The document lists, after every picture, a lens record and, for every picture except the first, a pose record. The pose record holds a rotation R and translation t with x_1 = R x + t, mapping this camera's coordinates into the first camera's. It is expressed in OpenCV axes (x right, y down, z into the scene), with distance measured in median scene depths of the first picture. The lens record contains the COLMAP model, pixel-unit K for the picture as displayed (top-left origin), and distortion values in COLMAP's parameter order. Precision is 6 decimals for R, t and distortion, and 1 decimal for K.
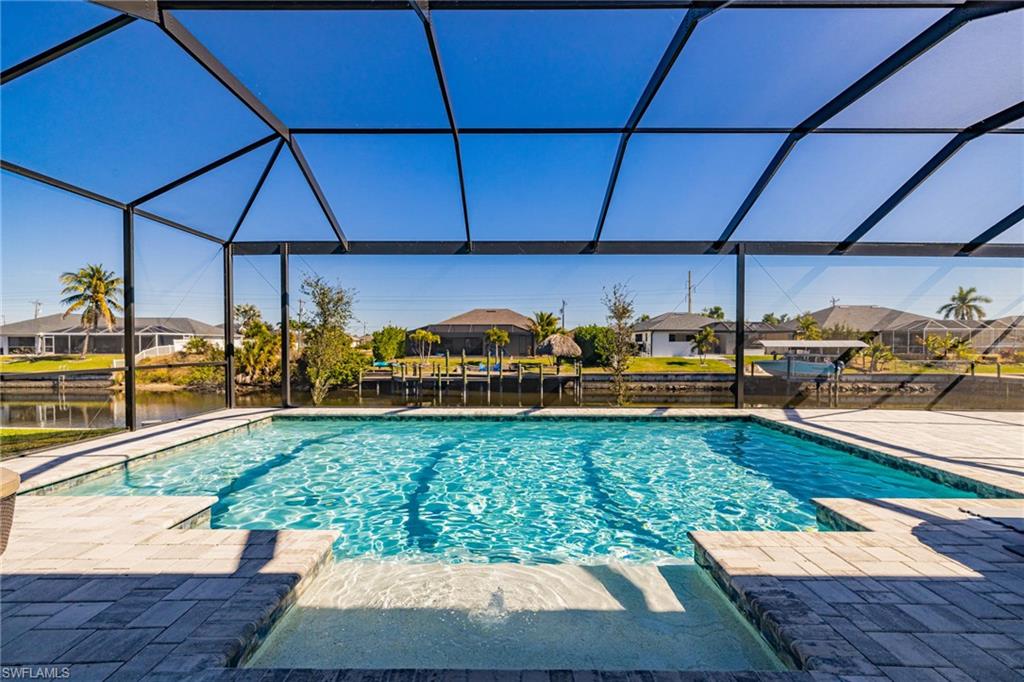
lens RADIAL K [[436.4, 0, 512.3], [0, 436.4, 345.2], [0, 0, 1]] dist [0.003857, 0.000011]
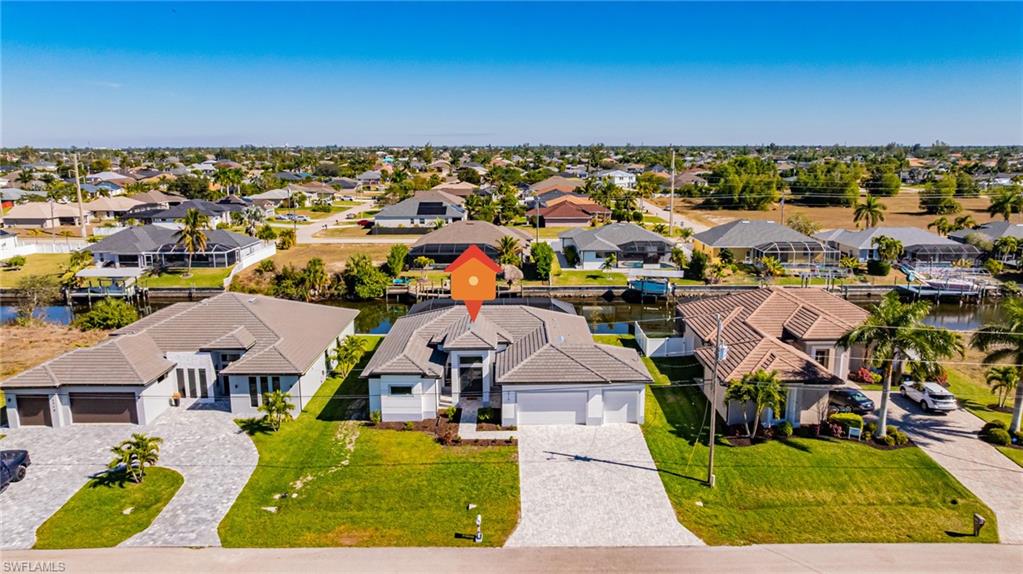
lens RADIAL K [[718.4, 0, 514.5], [0, 718.4, 287.1], [0, 0, 1]] dist [-0.030367, 0.017169]
pose [[0.999974, -0.007013, -0.001466, 0.115468], [0.007163, 0.982168, 0.187870, -0.404930], [0.000122, -0.187876, 0.982193, -1.480284]]
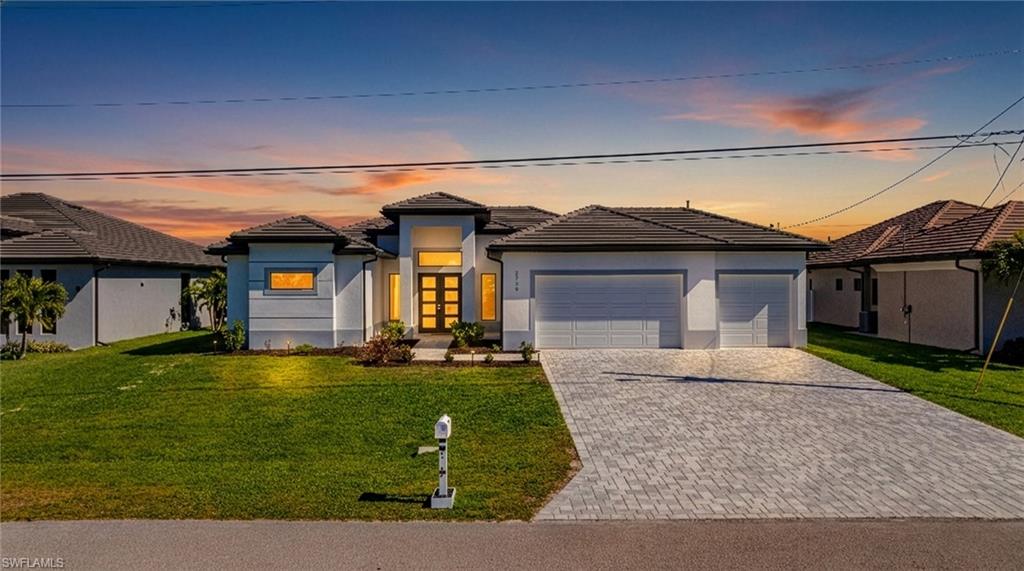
lens RADIAL K [[733.9, 0, 489.0], [0, 733.9, 278.7], [0, 0, 1]] dist [-0.029231, -0.000409]
pose [[0.999959, -0.004326, -0.007895, 0.087345], [0.004238, 0.999929, -0.011105, -0.022930], [0.007943, 0.011071, 0.999907, -0.945185]]
